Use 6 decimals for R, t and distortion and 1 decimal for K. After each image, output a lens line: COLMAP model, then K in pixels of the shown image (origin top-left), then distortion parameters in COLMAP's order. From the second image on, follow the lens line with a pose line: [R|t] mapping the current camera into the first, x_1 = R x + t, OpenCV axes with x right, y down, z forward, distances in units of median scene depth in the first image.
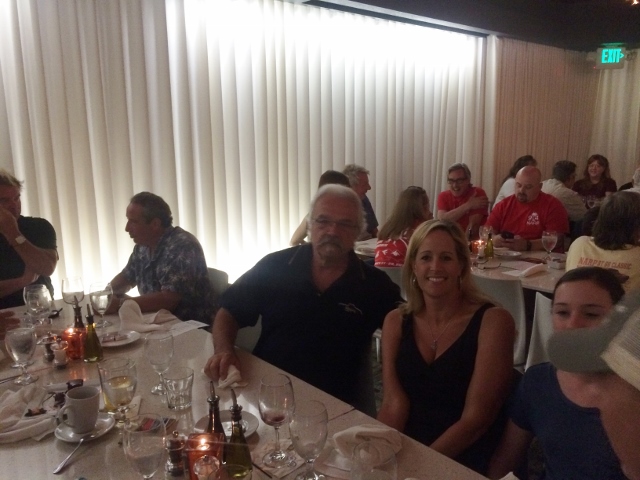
lens RADIAL K [[547.7, 0, 320.0], [0, 547.7, 240.0], [0, 0, 1]] dist [0.128110, -0.099499]
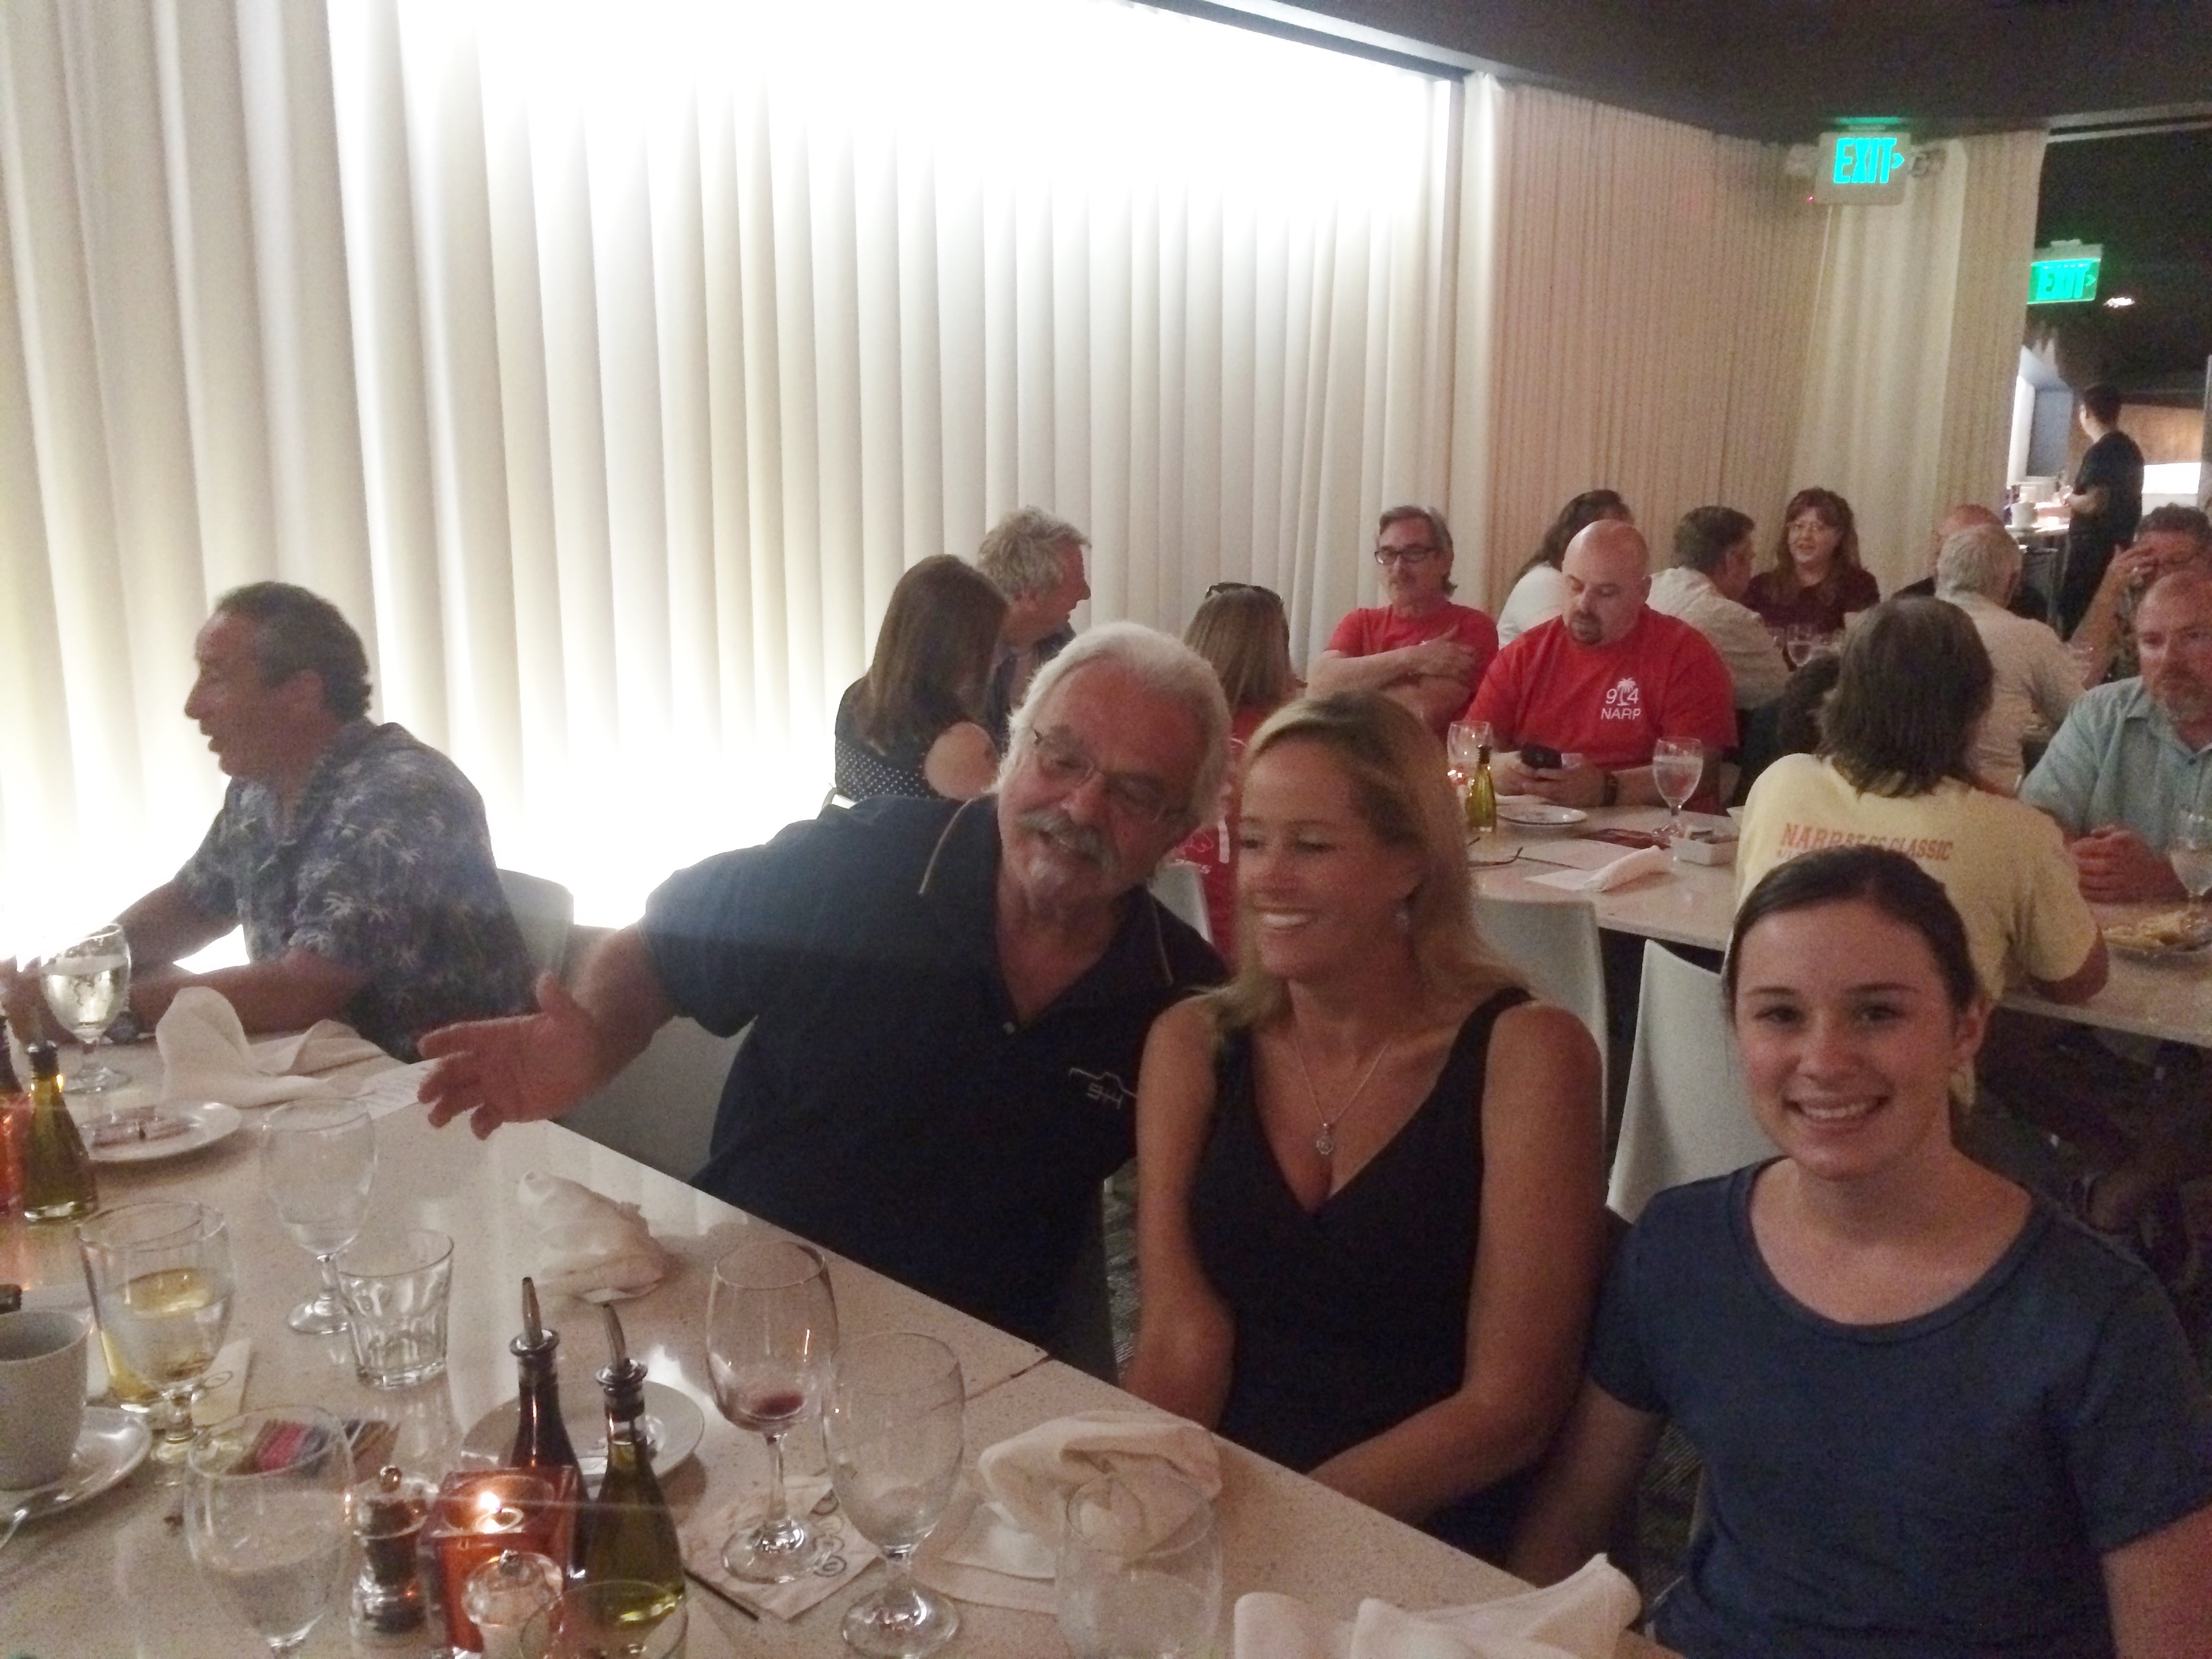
lens RADIAL K [[1893.1, 0, 1106.0], [0, 1893.1, 829.5], [0, 0, 1]] dist [0.128110, -0.099499]
pose [[0.993837, -0.003343, 0.110798, -0.013326], [0.000175, 0.999591, 0.028586, 0.006240], [-0.110849, -0.028391, 0.993432, 0.030109]]
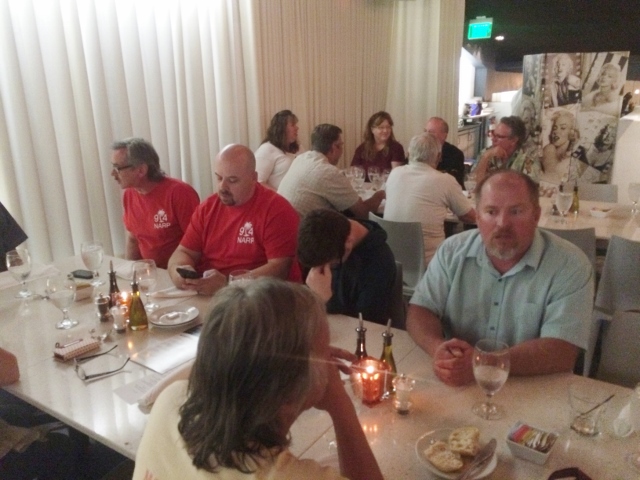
lens RADIAL K [[538.9, 0, 319.9], [0, 538.9, 231.8], [0, 0, 1]] dist [0.114998, -0.002702]
pose [[0.967480, -0.067533, 0.243767, 0.830778], [0.045321, 0.994387, 0.095609, -0.238522], [-0.248856, -0.081452, 0.965110, 1.090494]]
